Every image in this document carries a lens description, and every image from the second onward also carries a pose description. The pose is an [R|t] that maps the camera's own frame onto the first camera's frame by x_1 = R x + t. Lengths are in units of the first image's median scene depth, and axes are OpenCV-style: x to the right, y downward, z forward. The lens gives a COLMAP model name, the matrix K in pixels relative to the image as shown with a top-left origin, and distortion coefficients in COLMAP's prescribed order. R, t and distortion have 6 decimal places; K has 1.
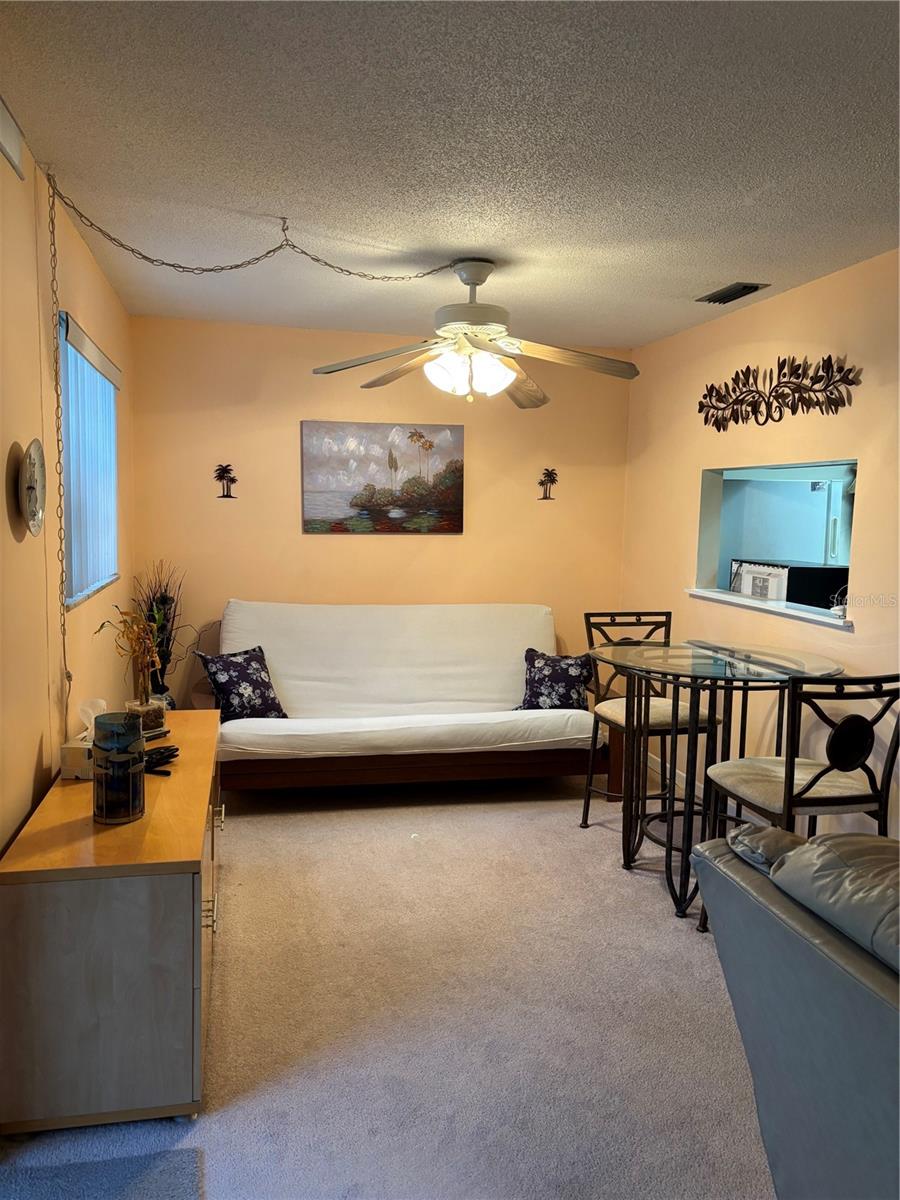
lens RADIAL K [[911.3, 0, 439.4], [0, 911.3, 599.7], [0, 0, 1]] dist [0.040268, -0.041066]
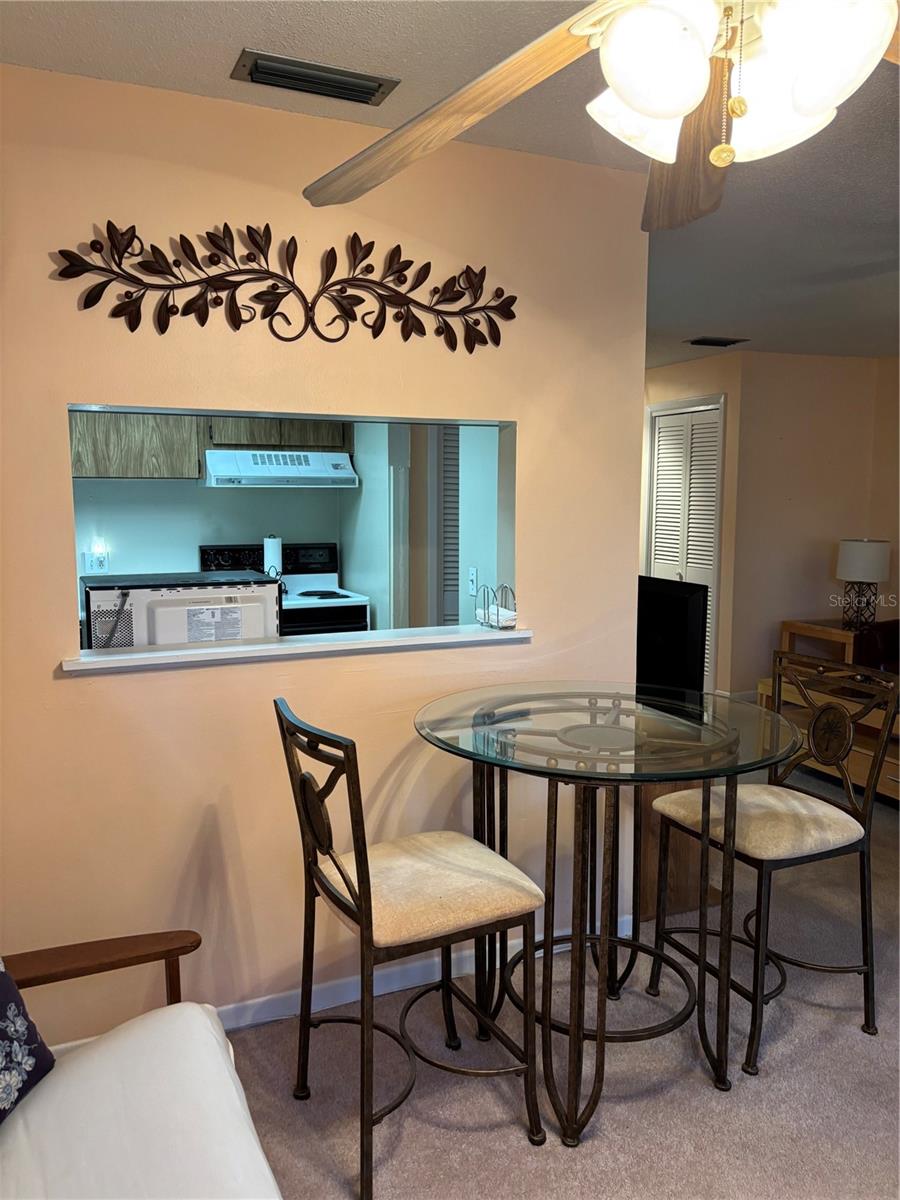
lens RADIAL K [[911.3, 0, 448.4], [0, 911.3, 597.9], [0, 0, 1]] dist [0.040268, -0.041066]
pose [[-0.186739, -0.138711, 0.972568, -0.240925], [0.093900, 0.982929, 0.158218, -0.112958], [-0.977912, 0.120869, -0.170527, 1.008801]]
